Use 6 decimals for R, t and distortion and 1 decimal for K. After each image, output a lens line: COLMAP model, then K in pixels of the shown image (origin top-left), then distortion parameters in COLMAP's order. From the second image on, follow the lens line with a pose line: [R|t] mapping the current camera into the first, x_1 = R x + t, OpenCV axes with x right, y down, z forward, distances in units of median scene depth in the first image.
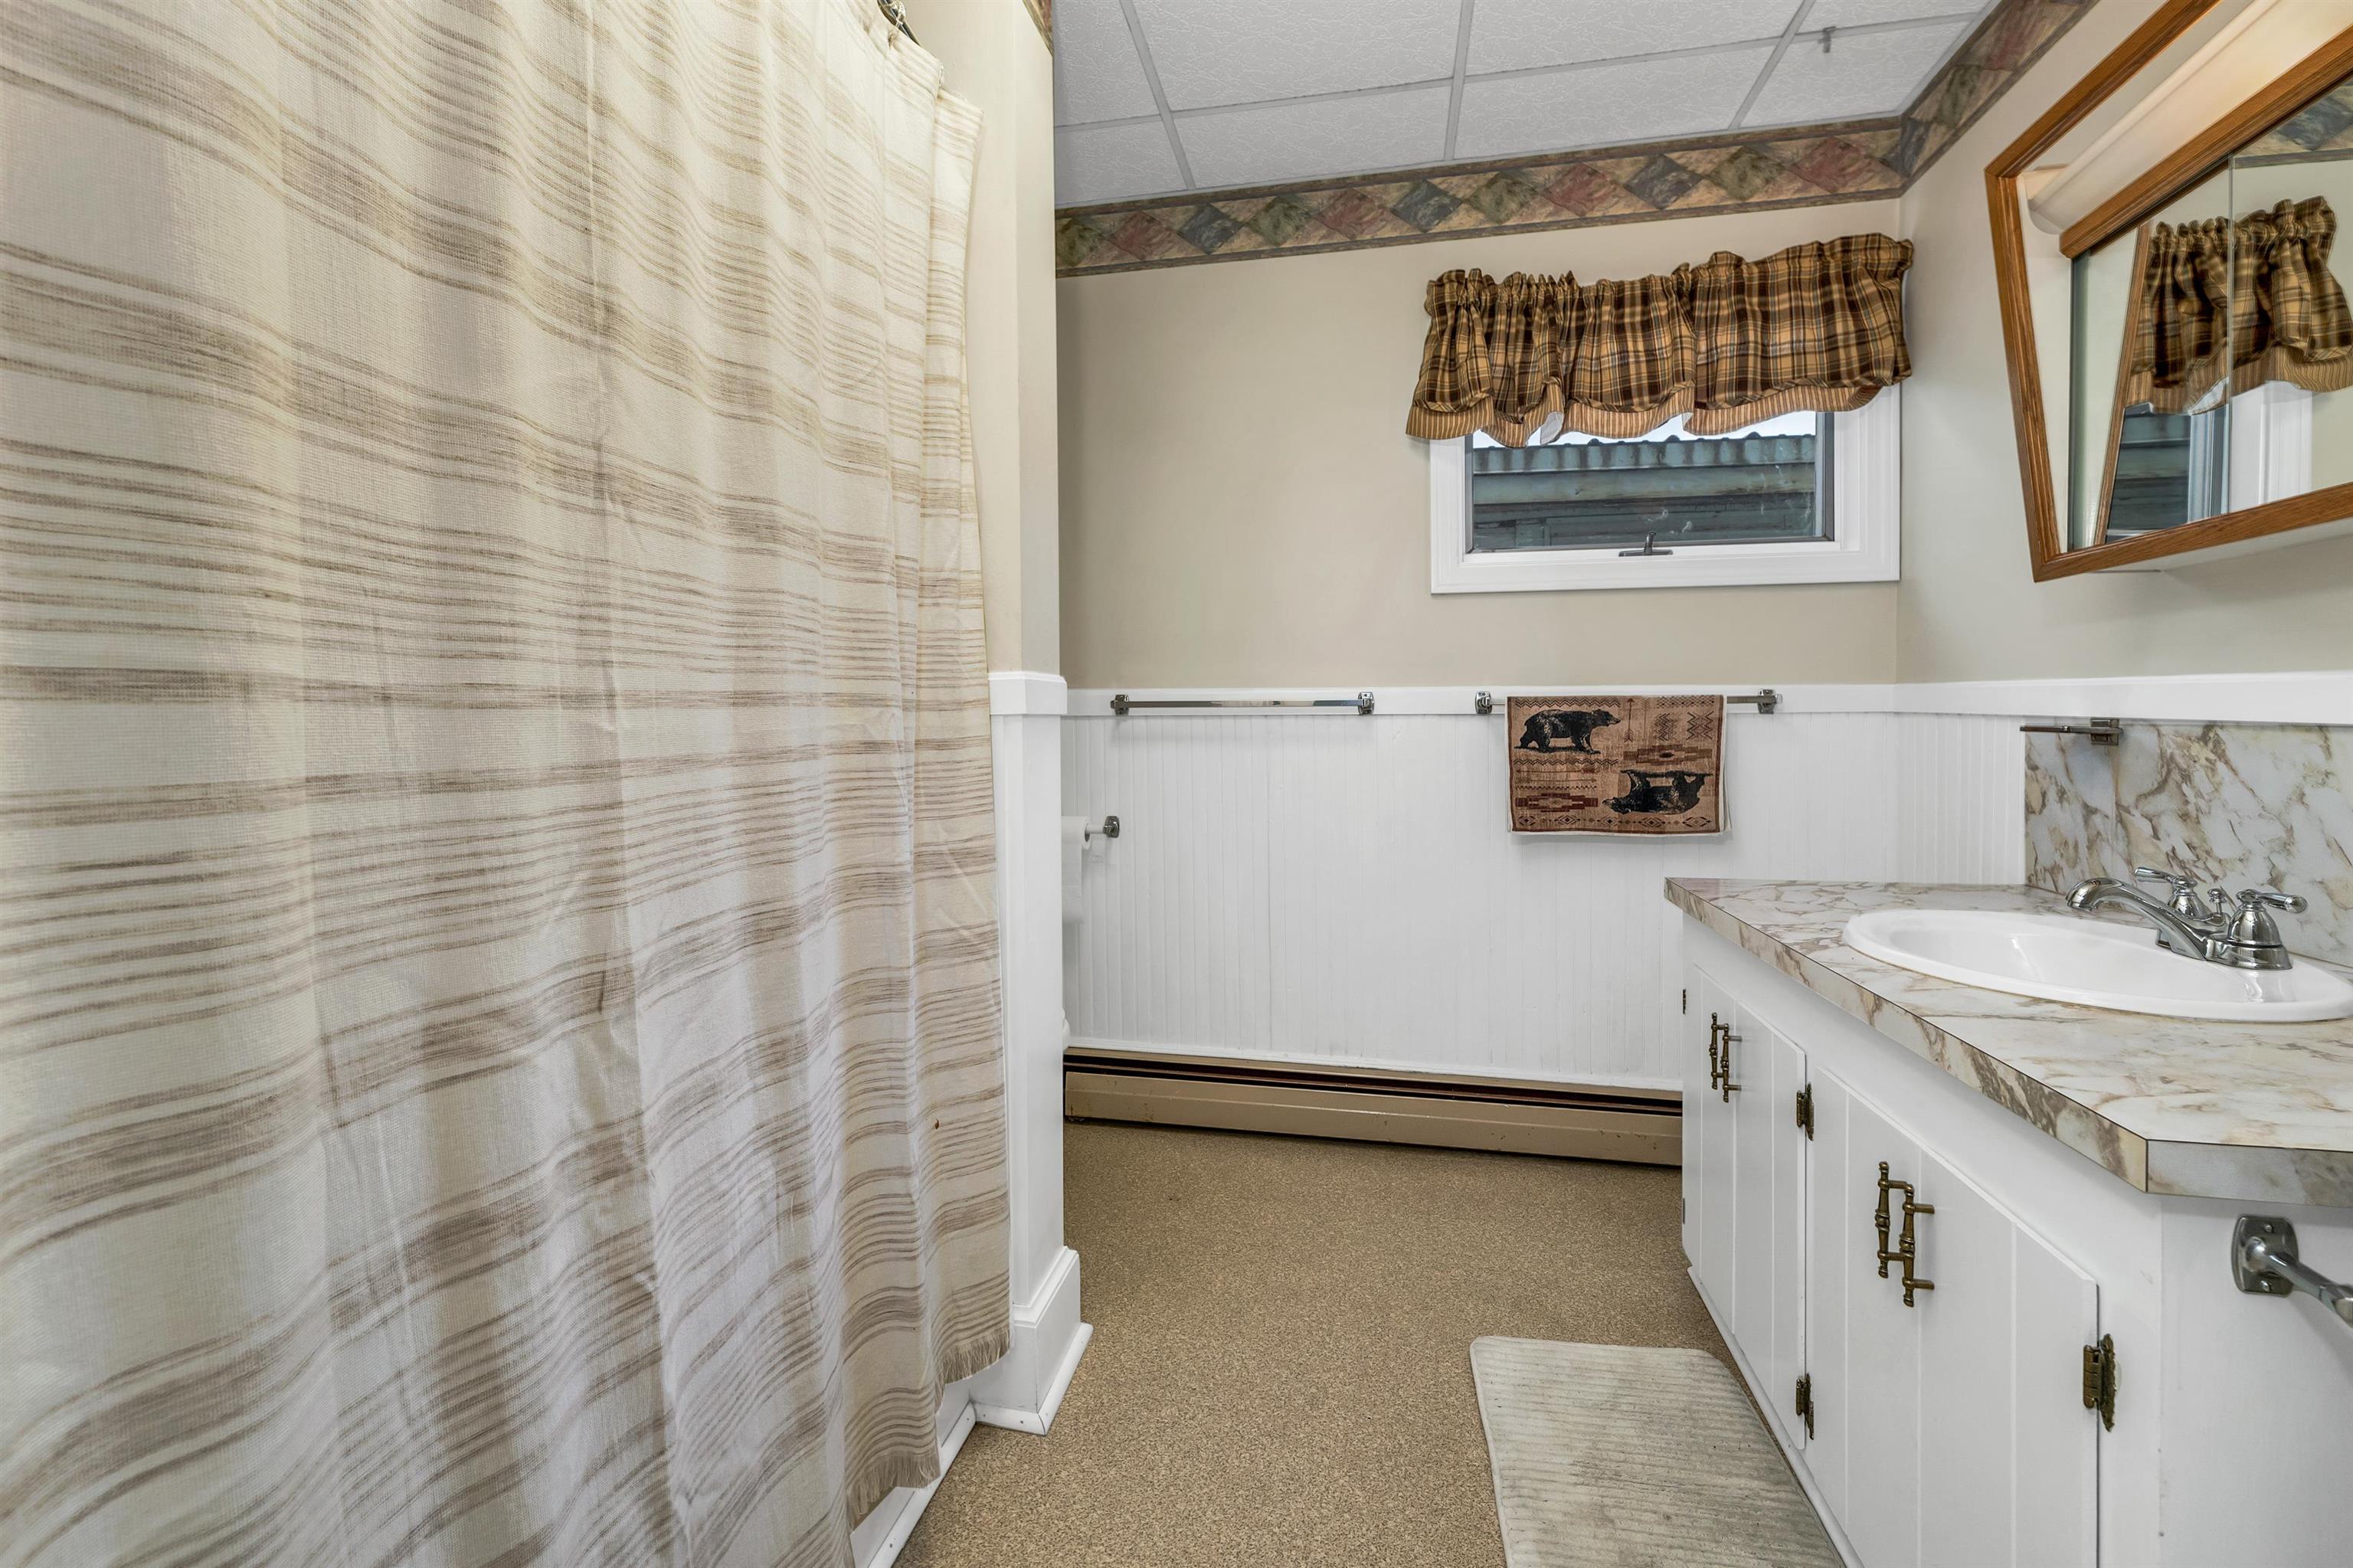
lens RADIAL K [[997.8, 0, 1153.0], [0, 997.8, 734.8], [0, 0, 1]] dist [-0.005390, -0.003471]
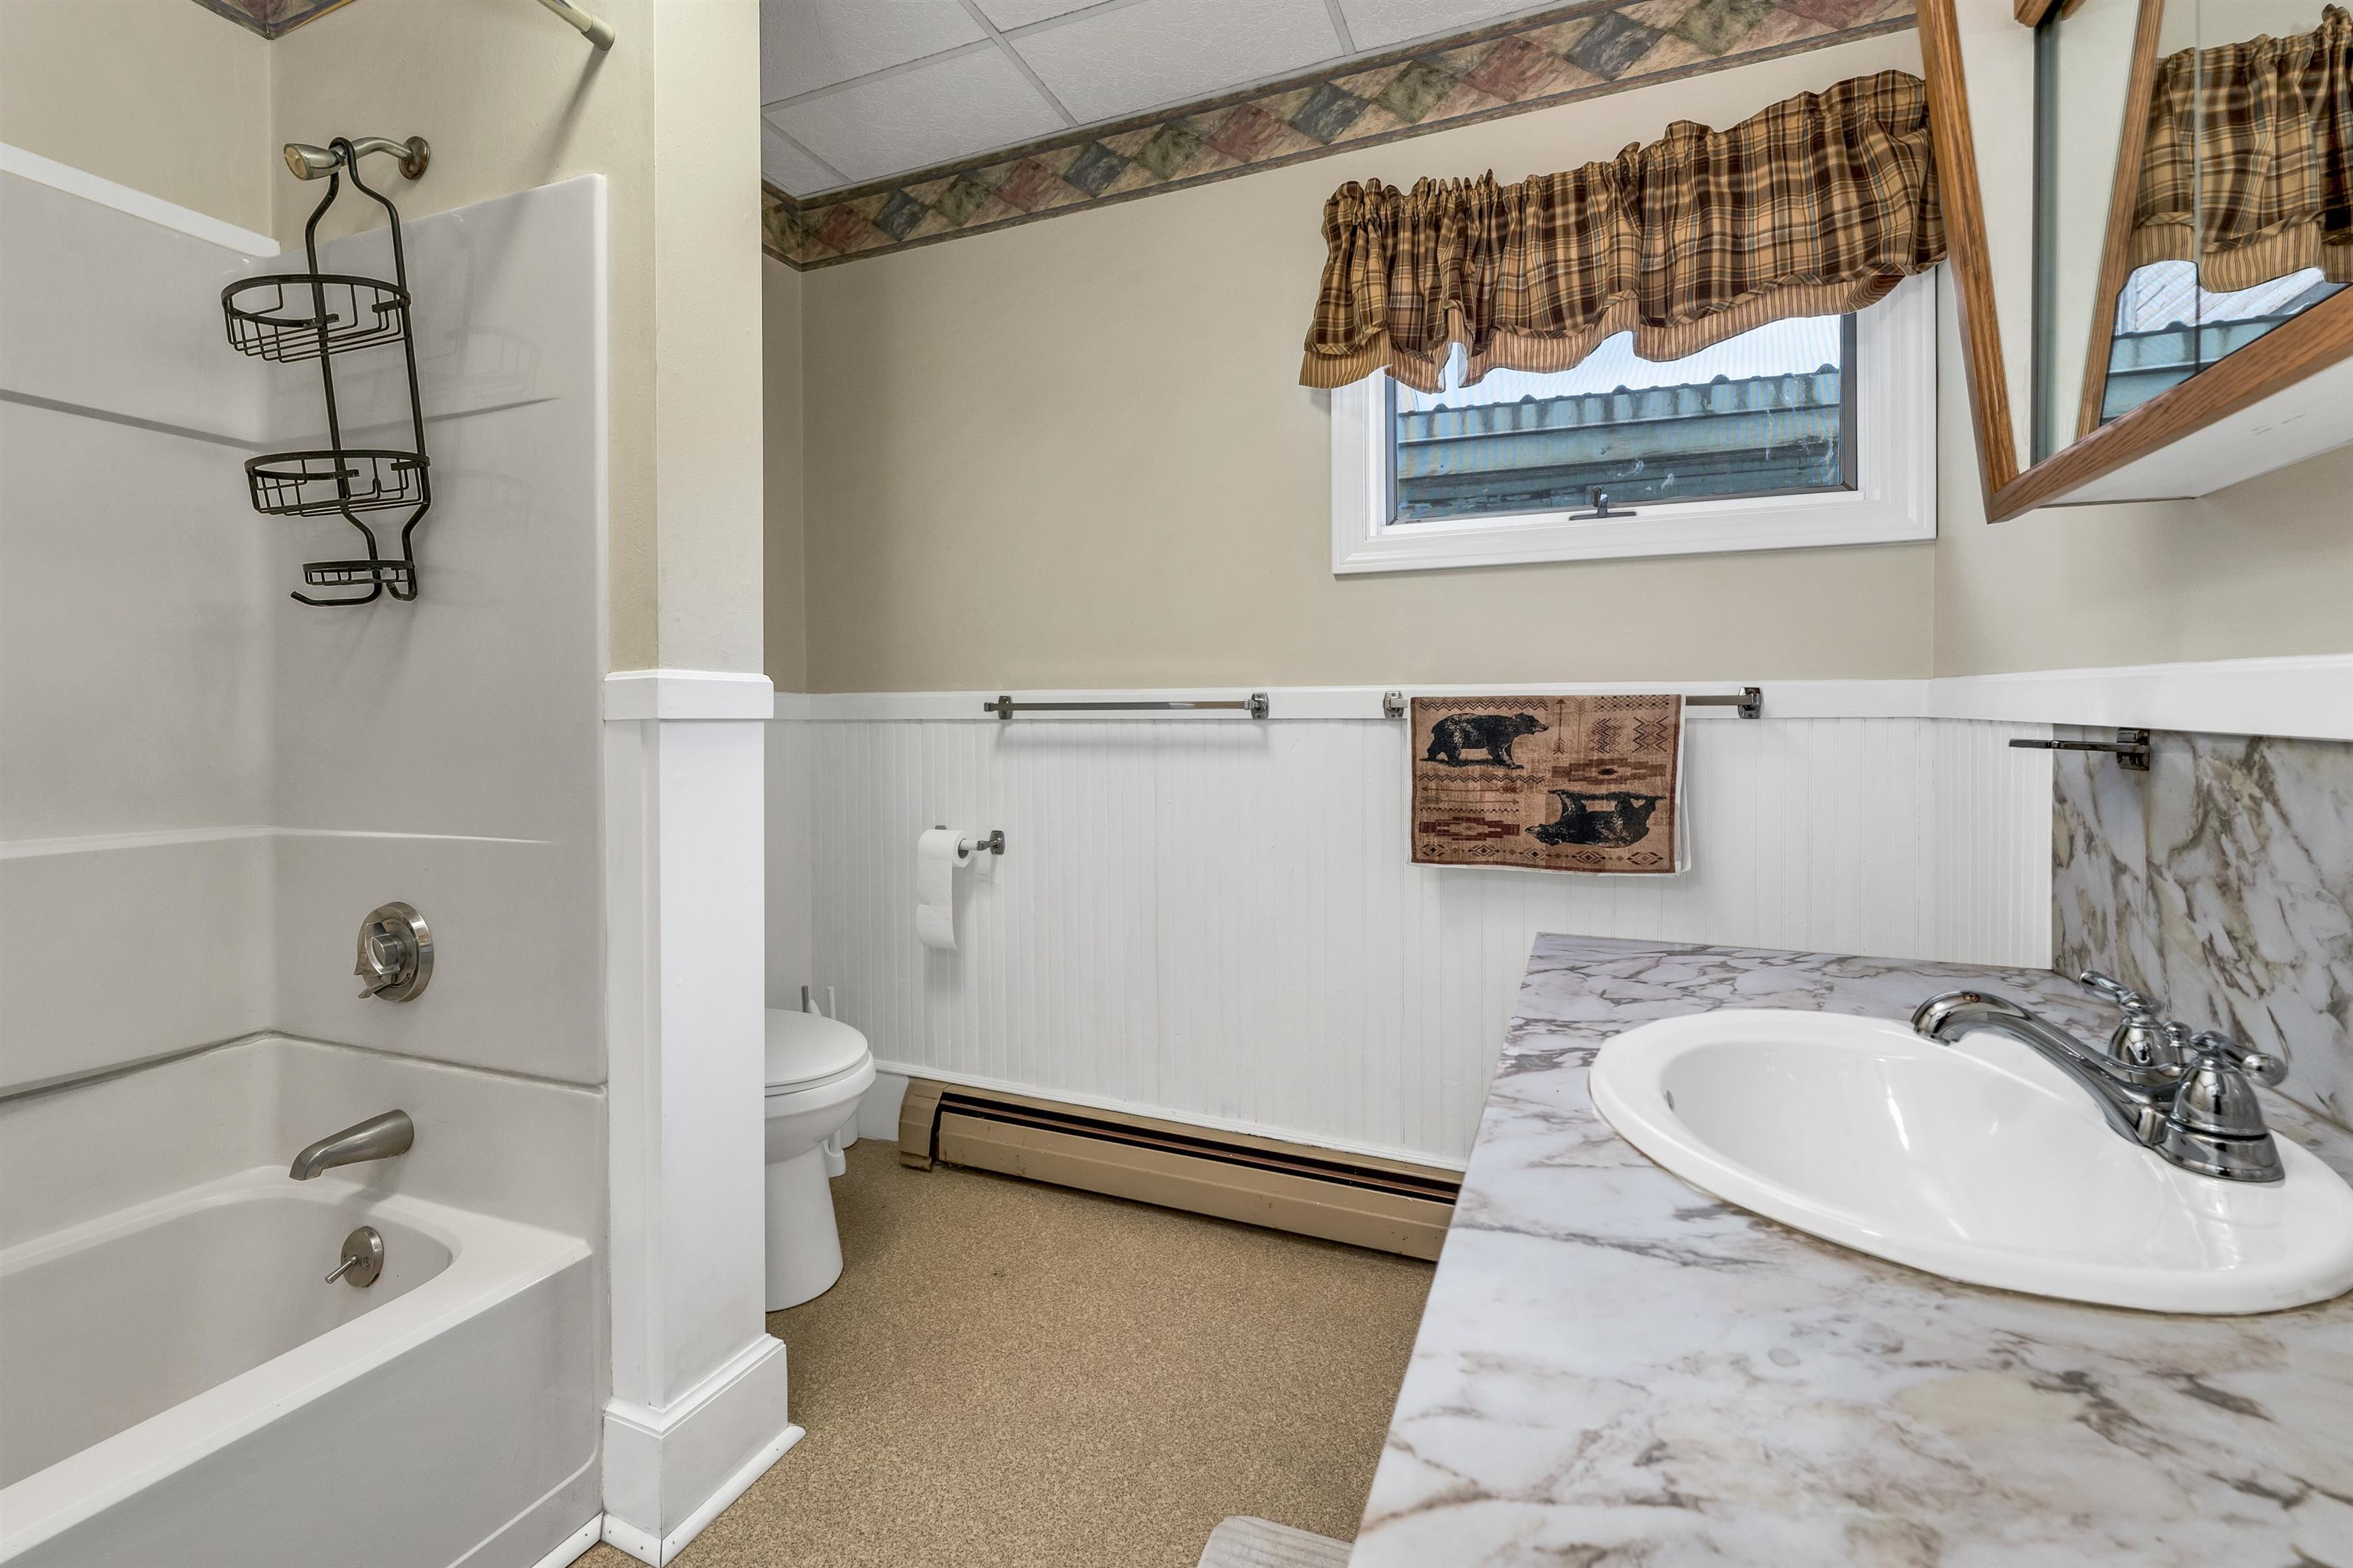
lens RADIAL K [[997.8, 0, 1164.0], [0, 997.8, 727.7], [0, 0, 1]] dist [-0.005390, -0.003471]
pose [[0.981967, 0.003742, -0.189014, 0.320361], [-0.005304, 0.999956, -0.007760, -0.006102], [0.188977, 0.008623, 0.981944, 0.165712]]
